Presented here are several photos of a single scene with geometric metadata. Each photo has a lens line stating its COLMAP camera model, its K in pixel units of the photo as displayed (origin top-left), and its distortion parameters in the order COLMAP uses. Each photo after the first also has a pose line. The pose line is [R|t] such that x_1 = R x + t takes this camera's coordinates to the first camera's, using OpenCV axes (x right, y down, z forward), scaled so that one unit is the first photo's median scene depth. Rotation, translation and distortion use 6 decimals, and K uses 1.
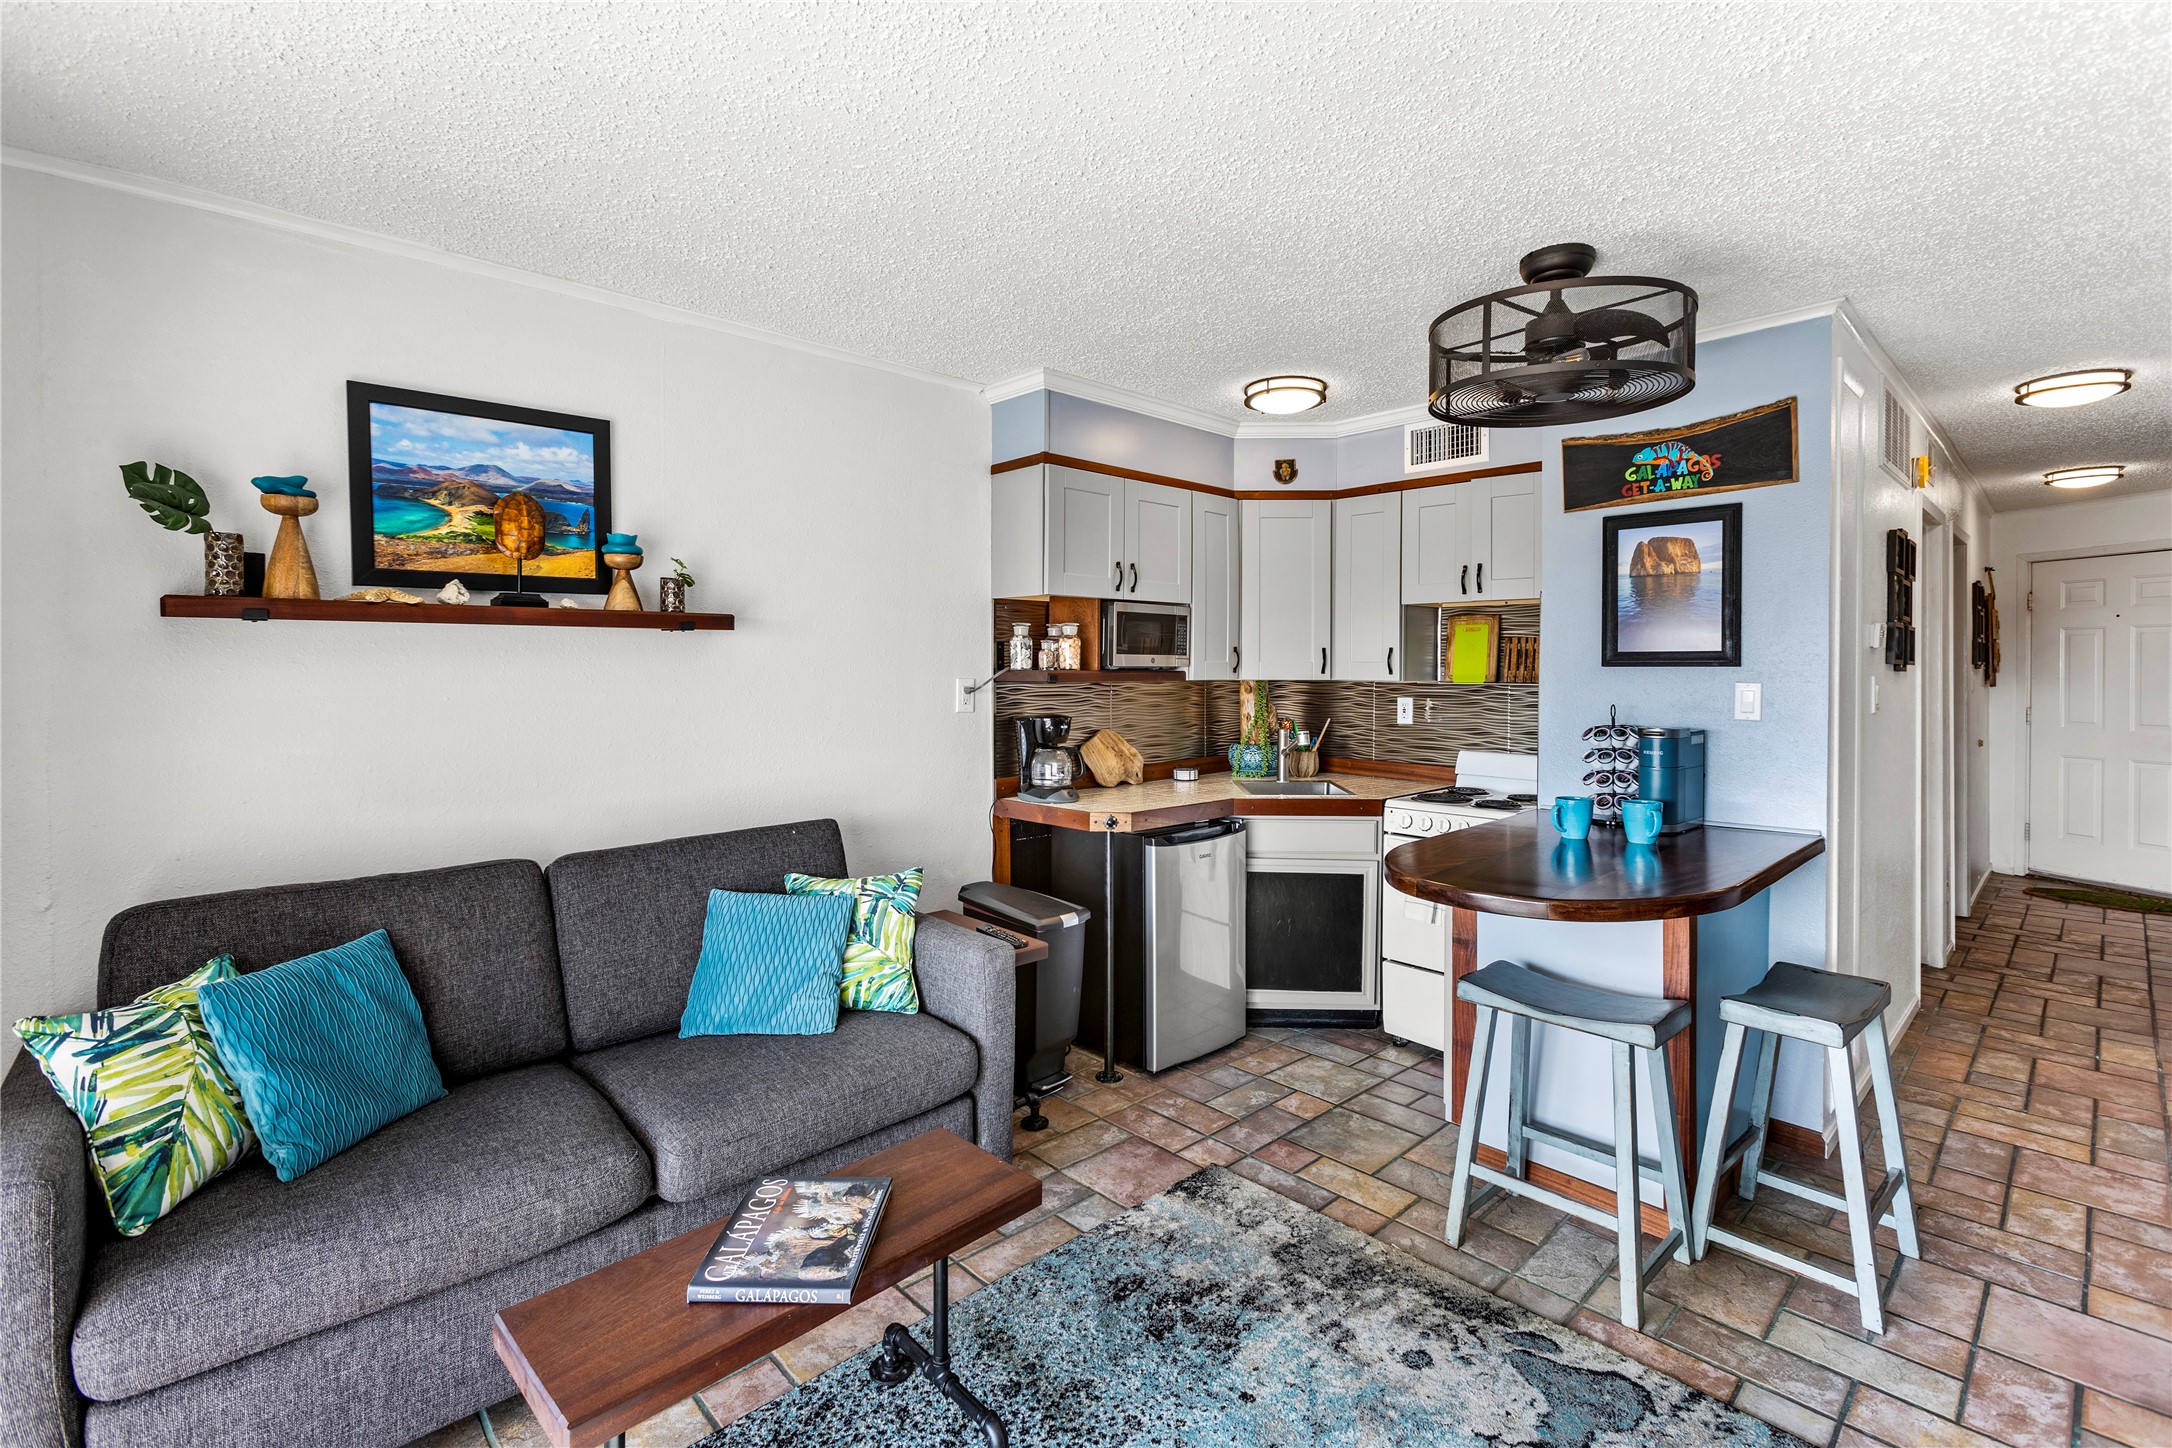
lens RADIAL K [[991.4, 0, 1101.7], [0, 991.4, 678.0], [0, 0, 1]] dist [-0.013341, 0.008848]
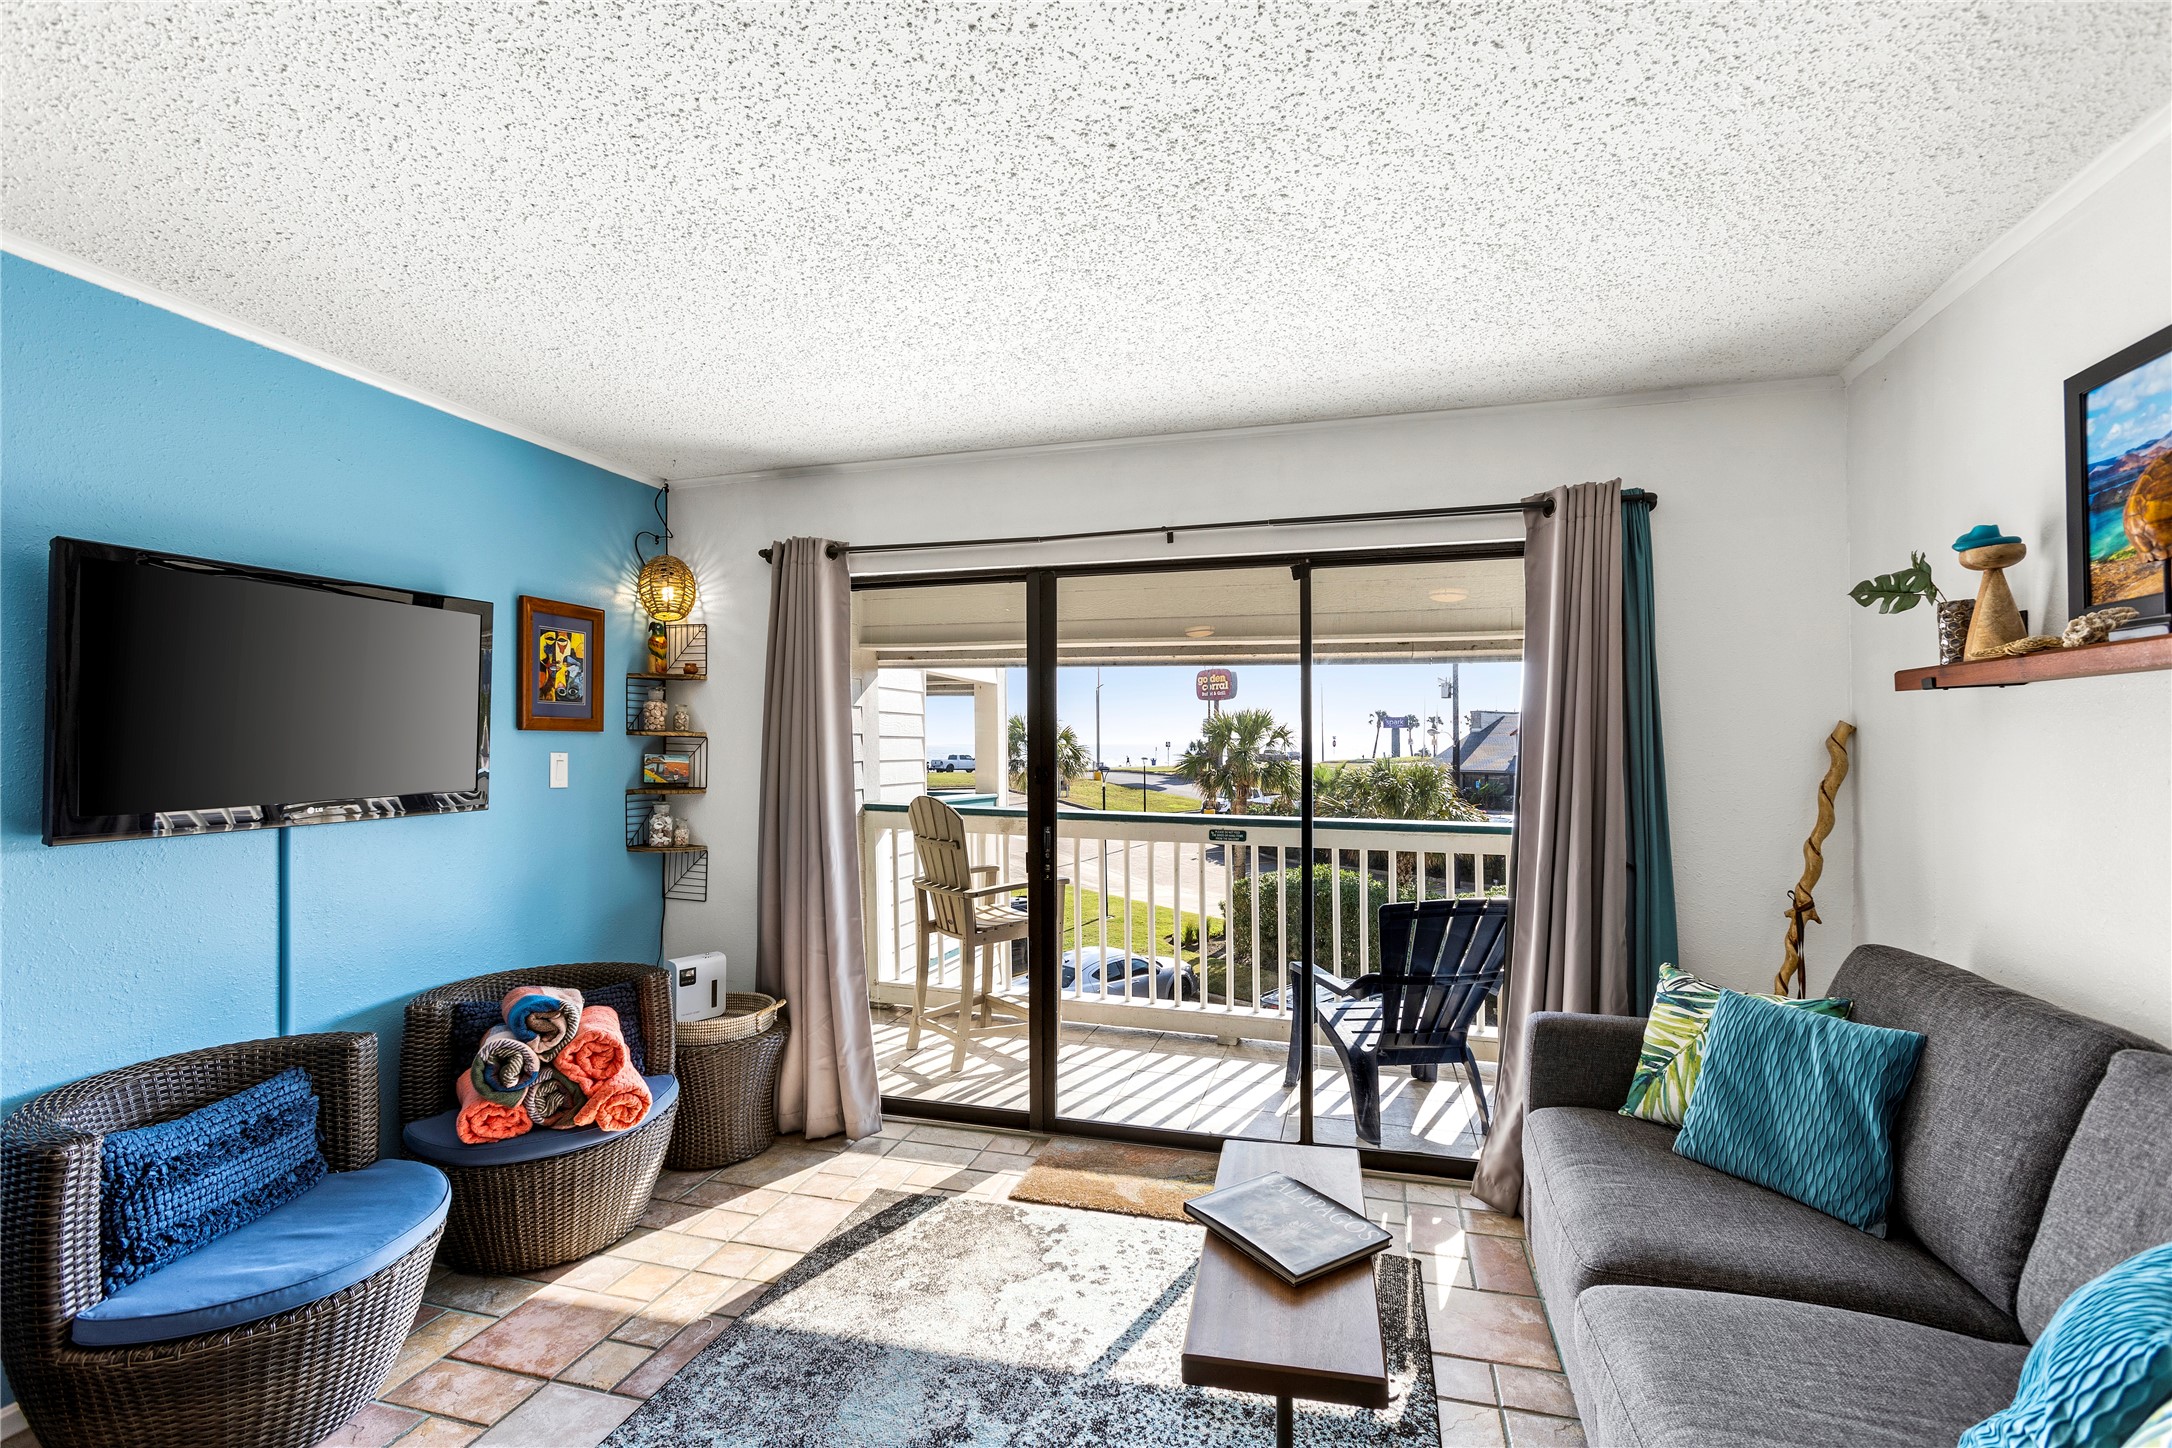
lens RADIAL K [[991.4, 0, 1073.1], [0, 991.4, 739.6], [0, 0, 1]] dist [-0.013341, 0.008848]
pose [[-0.866465, 0.002669, -0.499230, 0.272224], [-0.000605, 0.999979, 0.006396, -0.009810], [0.499237, 0.005844, -0.866446, 1.025477]]
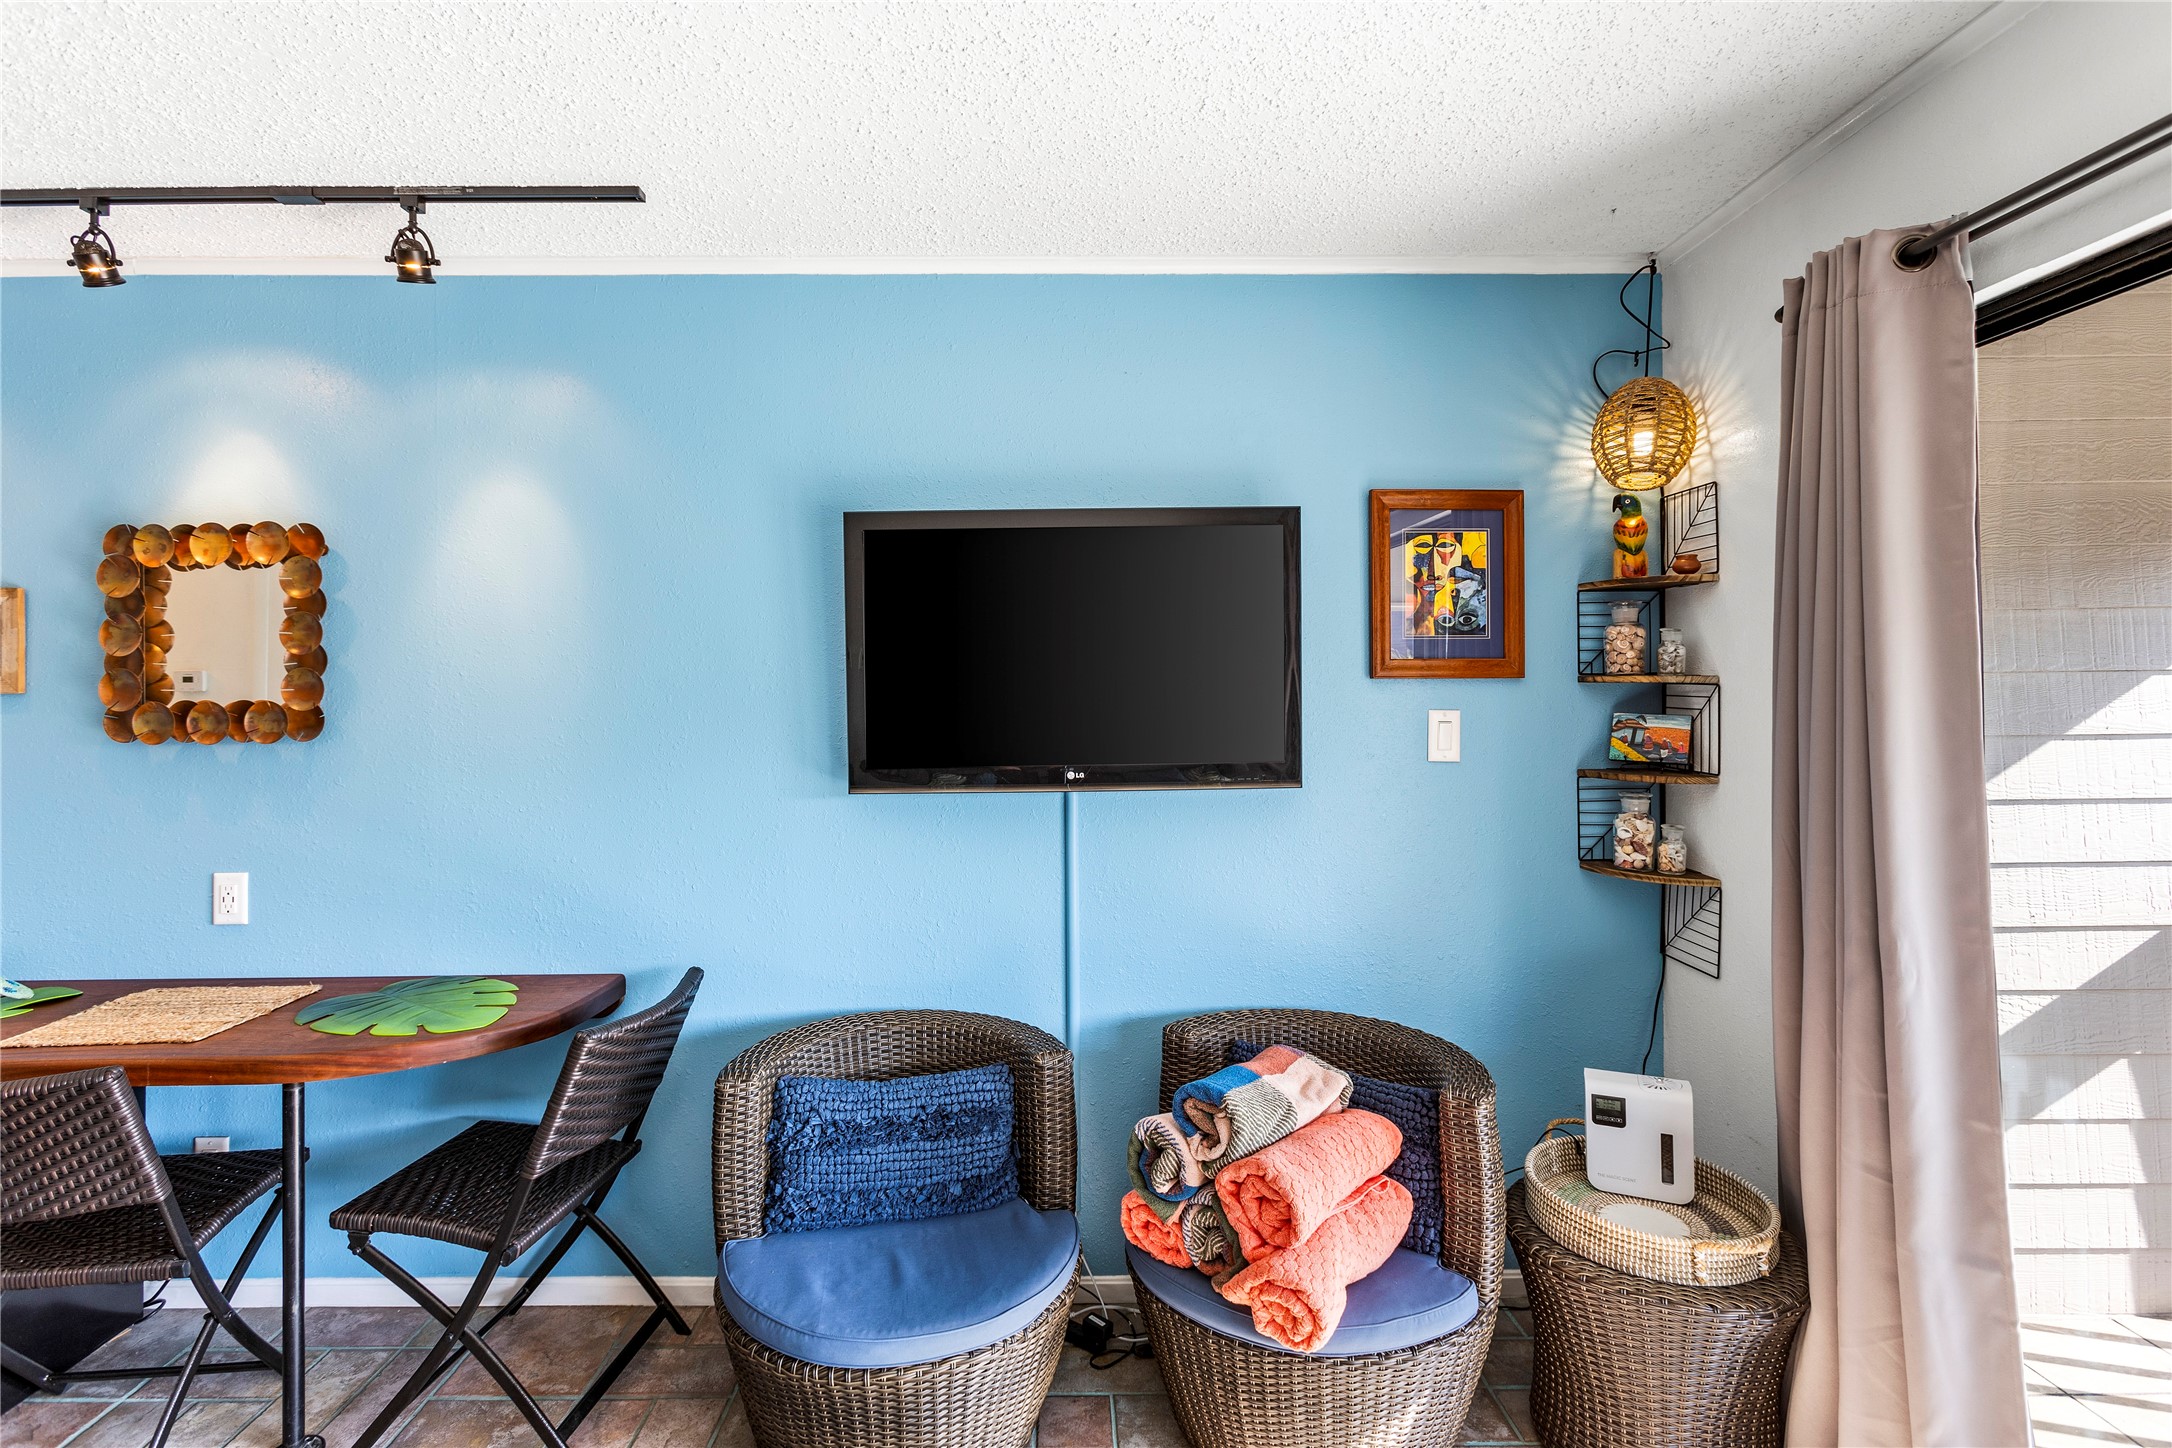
lens RADIAL K [[991.4, 0, 1044.9], [0, 991.4, 690.5], [0, 0, 1]] dist [-0.013341, 0.008848]
pose [[-0.725803, 0.011337, 0.687809, -0.097975], [0.016506, 0.999863, 0.000938, -0.008585], [-0.687705, 0.012034, -0.725891, 0.519512]]
